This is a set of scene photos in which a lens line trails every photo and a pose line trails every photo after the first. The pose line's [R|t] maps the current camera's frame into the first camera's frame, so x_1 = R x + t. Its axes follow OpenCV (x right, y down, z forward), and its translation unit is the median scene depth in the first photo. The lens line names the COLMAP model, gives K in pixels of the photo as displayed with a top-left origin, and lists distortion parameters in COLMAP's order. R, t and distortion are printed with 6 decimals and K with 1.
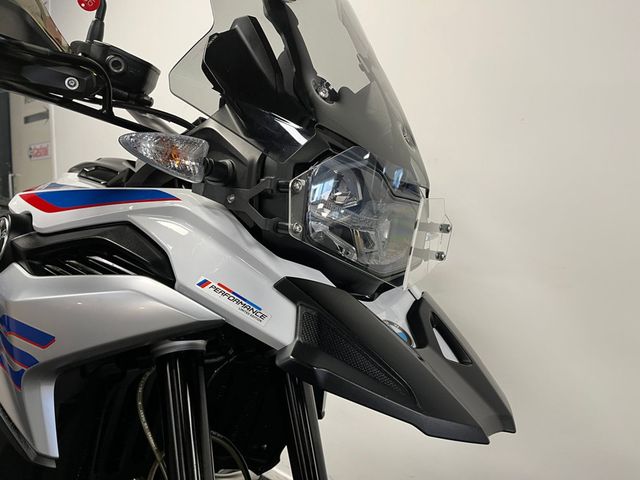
lens RADIAL K [[491.8, 0, 320.0], [0, 491.8, 240.0], [0, 0, 1]] dist [0.052826, -0.001160]
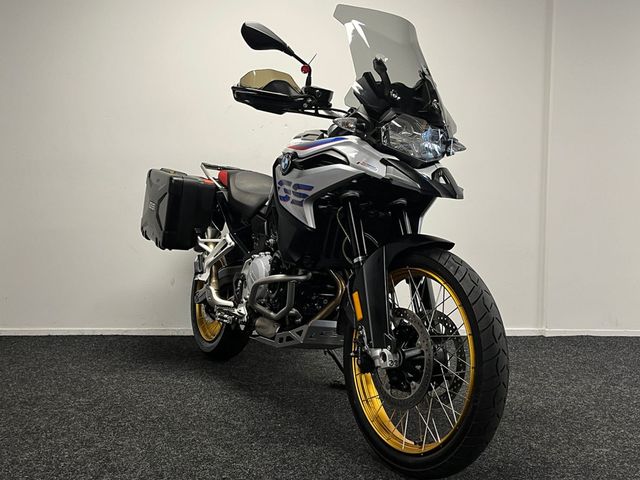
lens RADIAL K [[604.2, 0, 320.0], [0, 604.2, 240.0], [0, 0, 1]] dist [-0.005254, -0.001459]
pose [[0.959934, -0.068708, -0.271672, 0.453761], [0.072841, 0.997330, 0.005148, 0.444456], [0.270593, -0.024731, 0.962376, -2.320761]]
